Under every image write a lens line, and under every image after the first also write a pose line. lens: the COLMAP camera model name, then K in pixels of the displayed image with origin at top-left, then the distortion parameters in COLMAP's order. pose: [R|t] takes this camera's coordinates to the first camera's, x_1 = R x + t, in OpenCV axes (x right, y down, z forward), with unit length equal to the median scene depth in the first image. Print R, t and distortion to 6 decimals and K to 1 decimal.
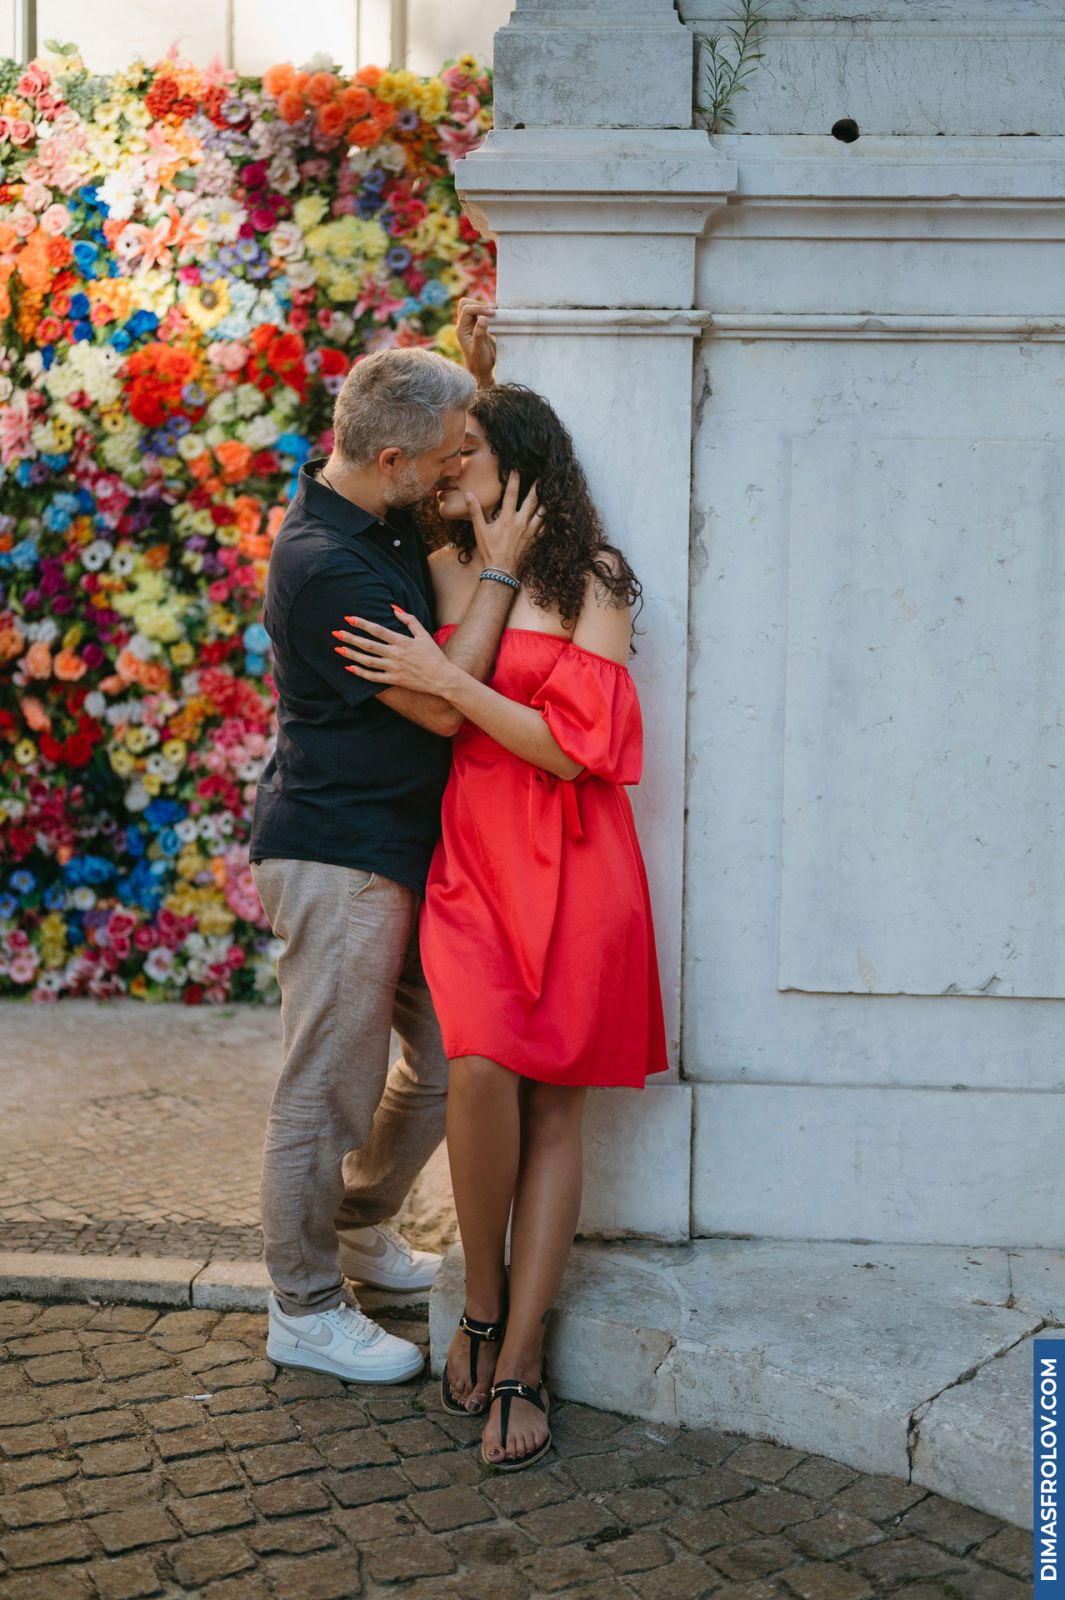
lens RADIAL K [[2385.1, 0, 526.7], [0, 2385.1, 822.3], [0, 0, 1]] dist [0.006551, -0.062991]
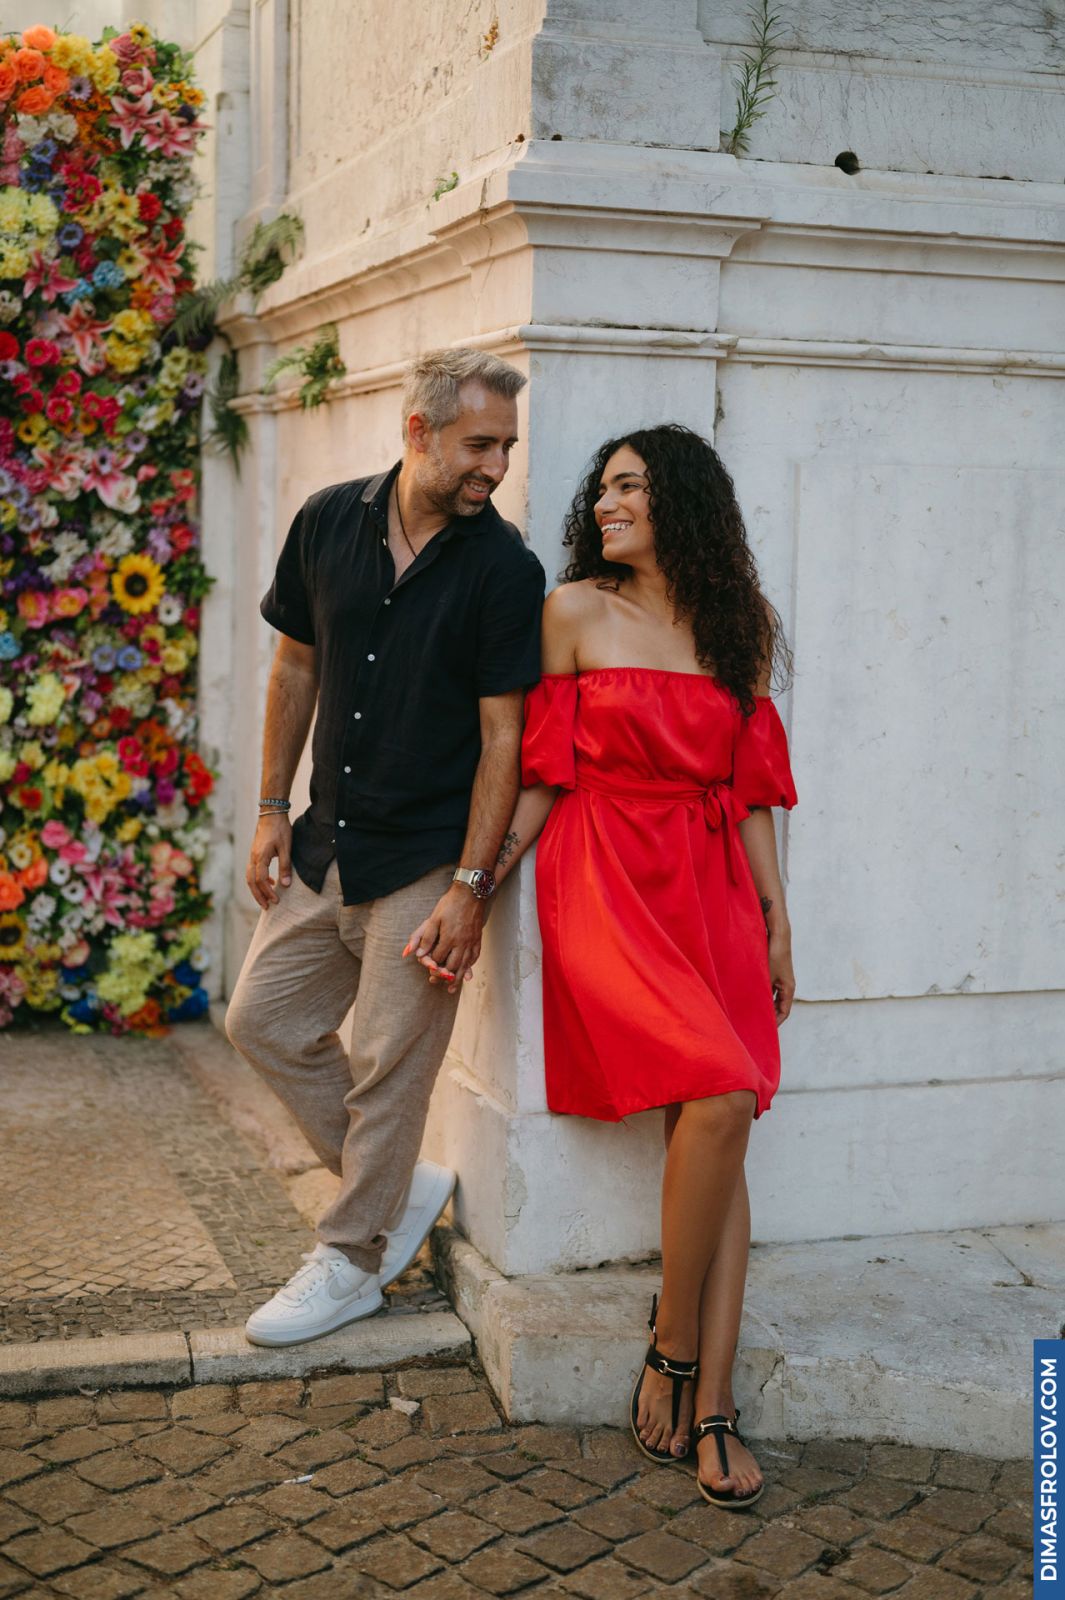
lens RADIAL K [[2385.1, 0, 526.7], [0, 2385.1, 822.3], [0, 0, 1]] dist [0.006551, -0.062991]
pose [[0.924970, -0.041033, 0.377818, -0.260084], [0.034249, 0.999109, 0.024659, -0.024281], [-0.378493, -0.009869, 0.925551, 0.066020]]
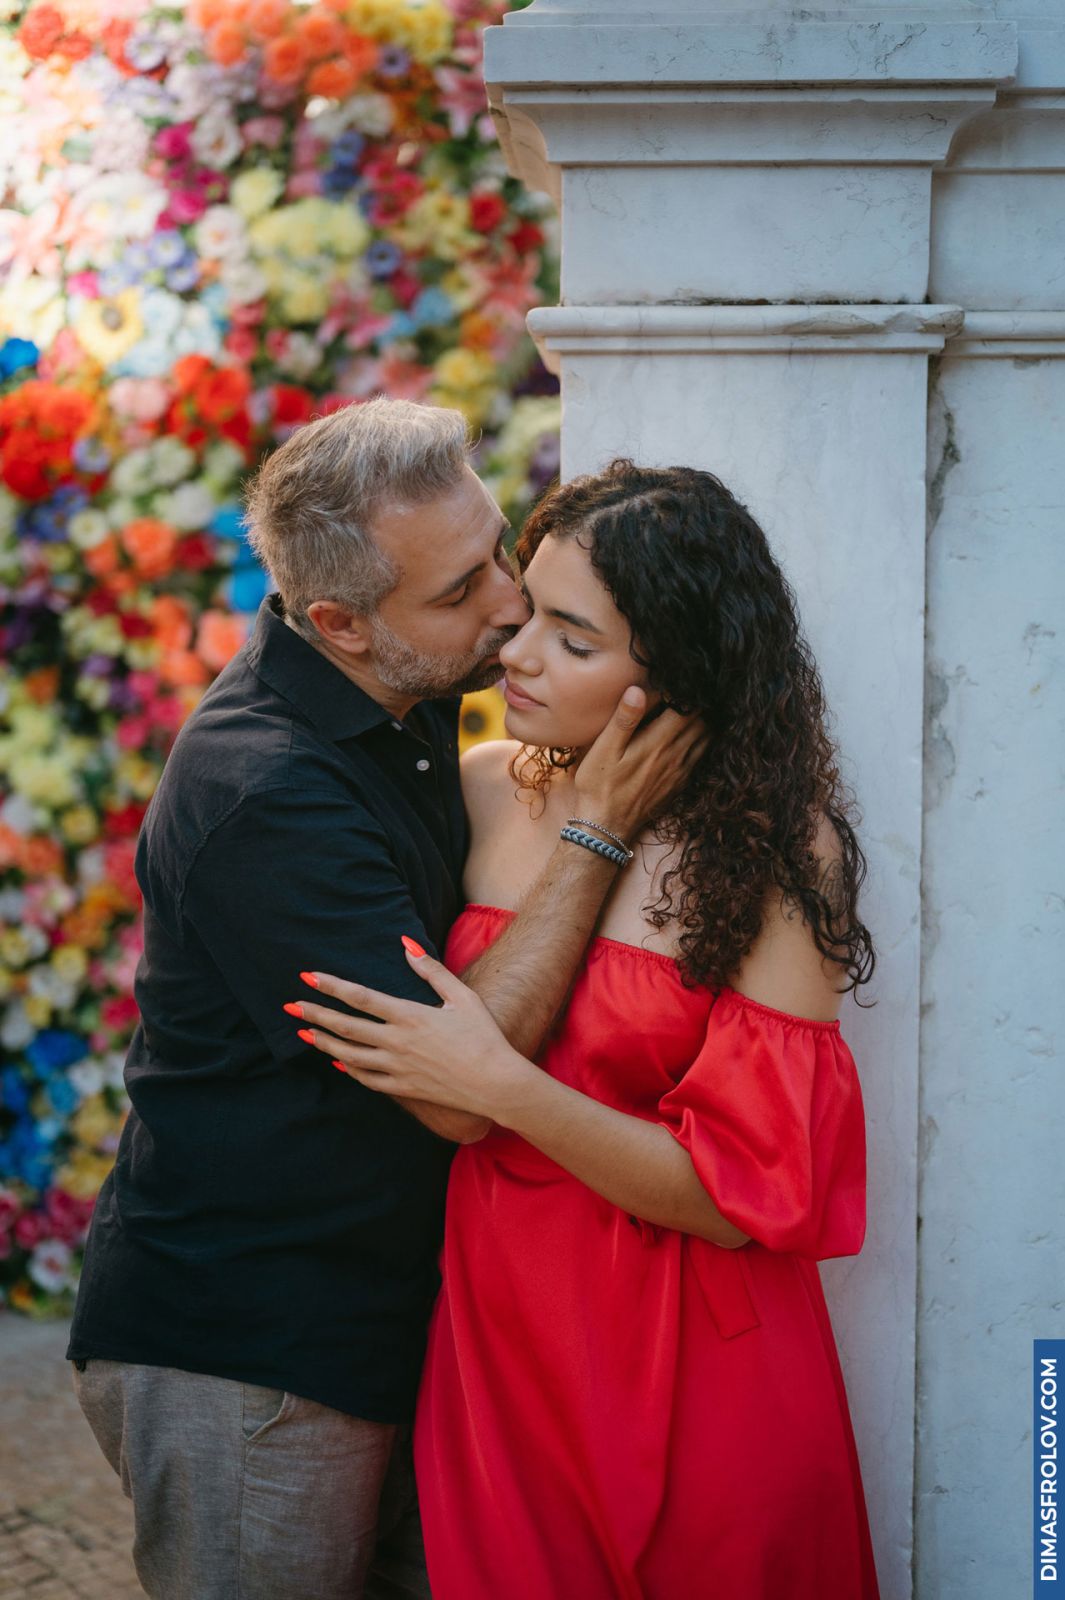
lens RADIAL K [[2419.0, 0, 532.5], [0, 2419.0, 800.0], [0, 0, 1]] dist [0.003501, -0.035347]
pose [[0.999920, -0.011793, 0.004544, -0.015366], [0.011914, 0.999551, -0.027477, -0.059207], [-0.004218, 0.027528, 0.999612, 0.304323]]
